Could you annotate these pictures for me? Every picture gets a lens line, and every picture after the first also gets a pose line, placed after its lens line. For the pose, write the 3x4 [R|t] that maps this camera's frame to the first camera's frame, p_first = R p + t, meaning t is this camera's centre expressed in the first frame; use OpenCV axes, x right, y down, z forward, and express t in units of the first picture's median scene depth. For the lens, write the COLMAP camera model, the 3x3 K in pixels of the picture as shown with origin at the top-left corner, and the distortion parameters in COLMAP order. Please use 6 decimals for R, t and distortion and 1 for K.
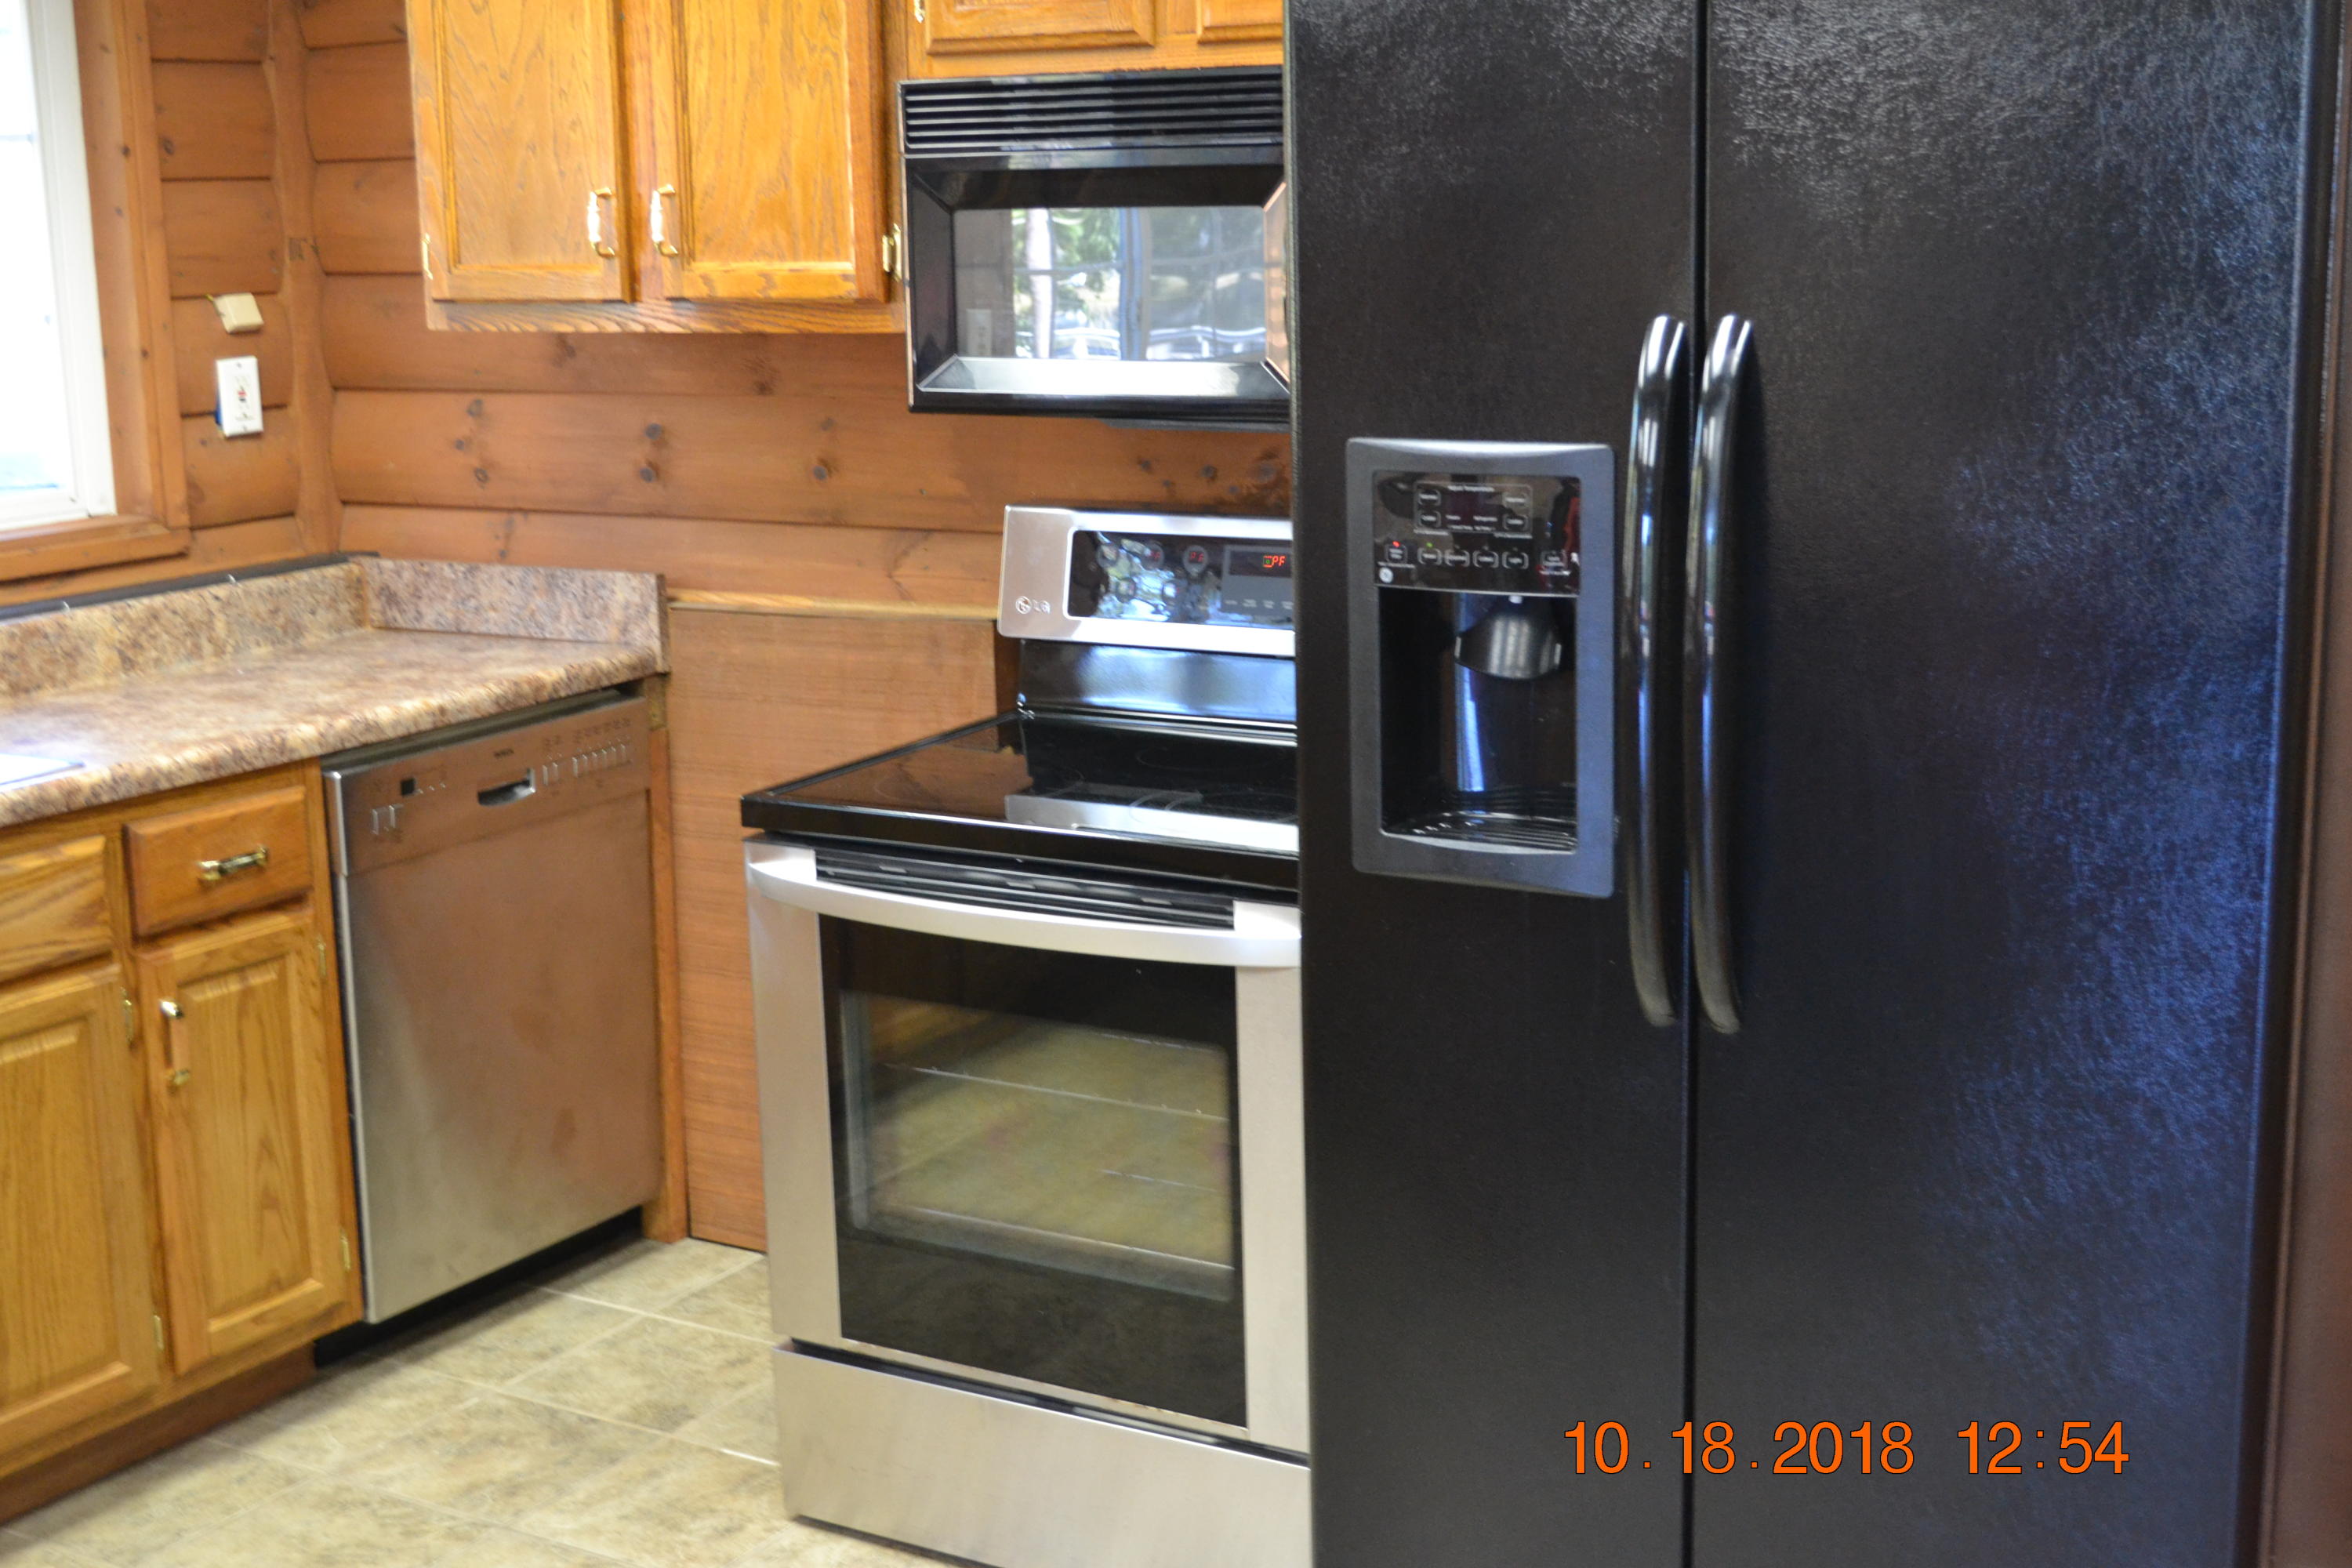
lens RADIAL K [[2983.7, 0, 1176.0], [0, 2983.7, 784.0], [0, 0, 1]] dist [-0.029762, -0.069626]
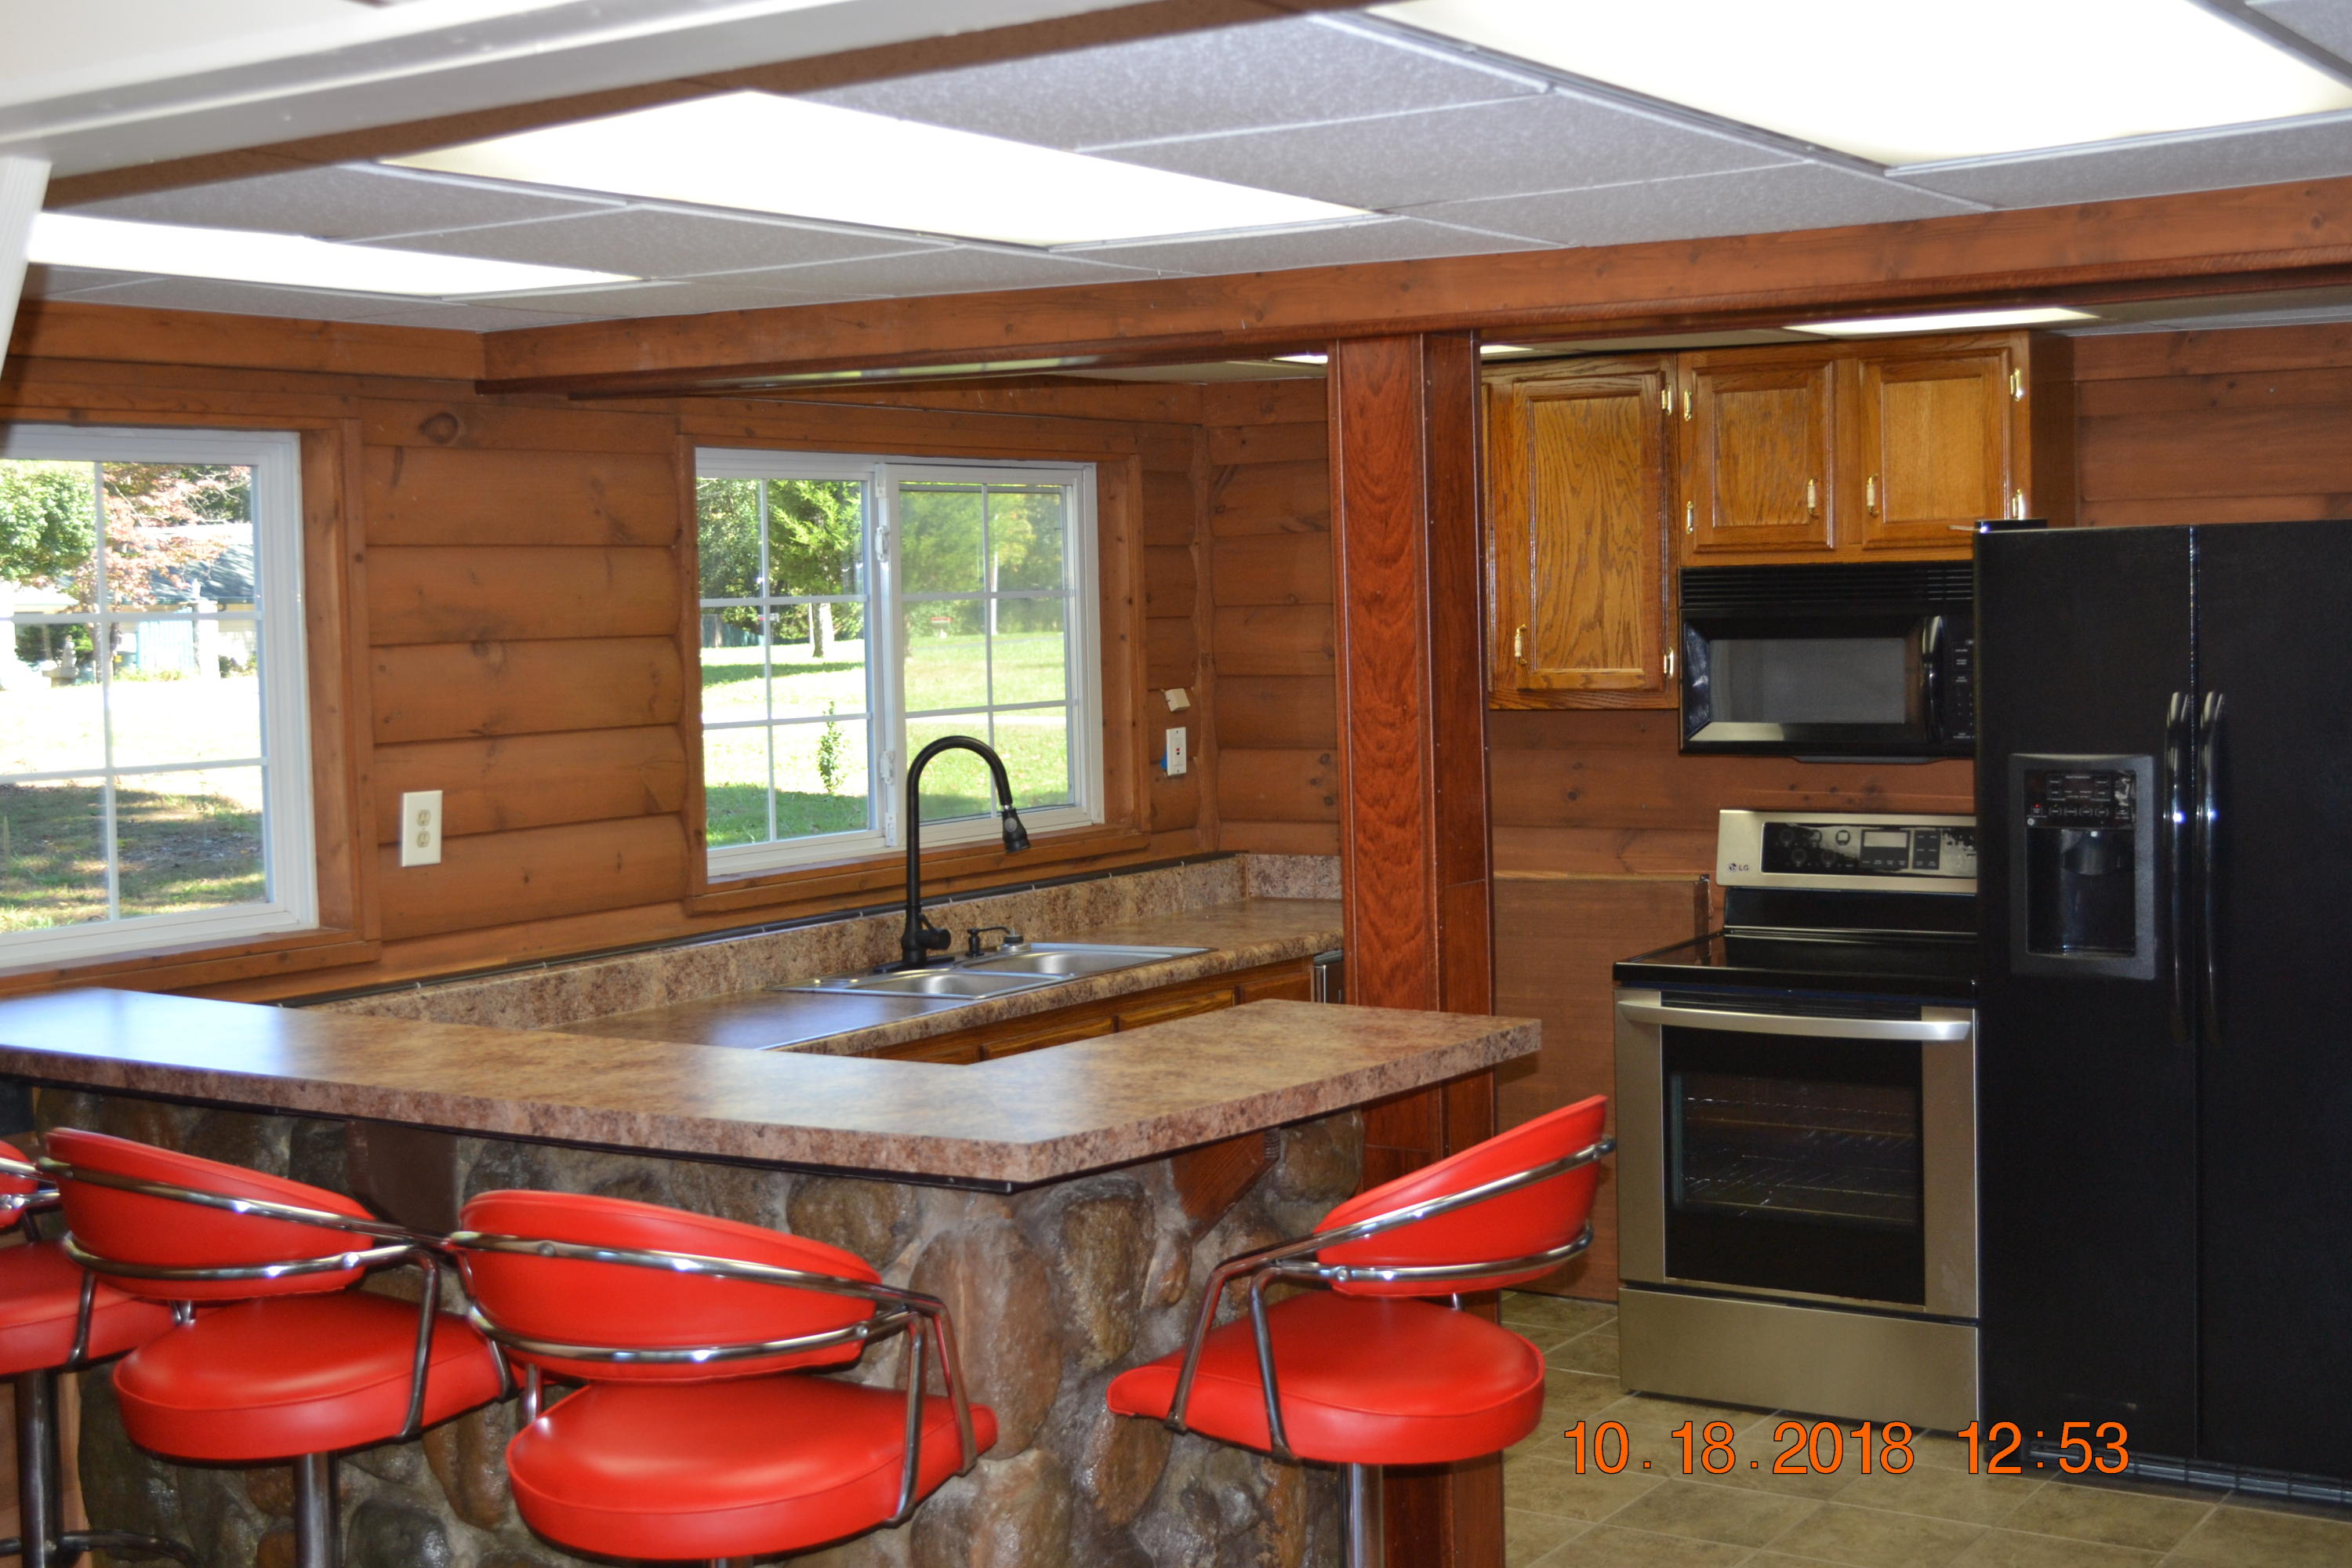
lens RADIAL K [[2983.7, 0, 1176.0], [0, 2983.7, 784.0], [0, 0, 1]] dist [-0.029762, -0.069626]
pose [[0.998844, 0.000107, -0.048072, -0.246875], [-0.006653, 0.990681, -0.136041, 0.109291], [0.047610, 0.136203, 0.989536, -0.609587]]
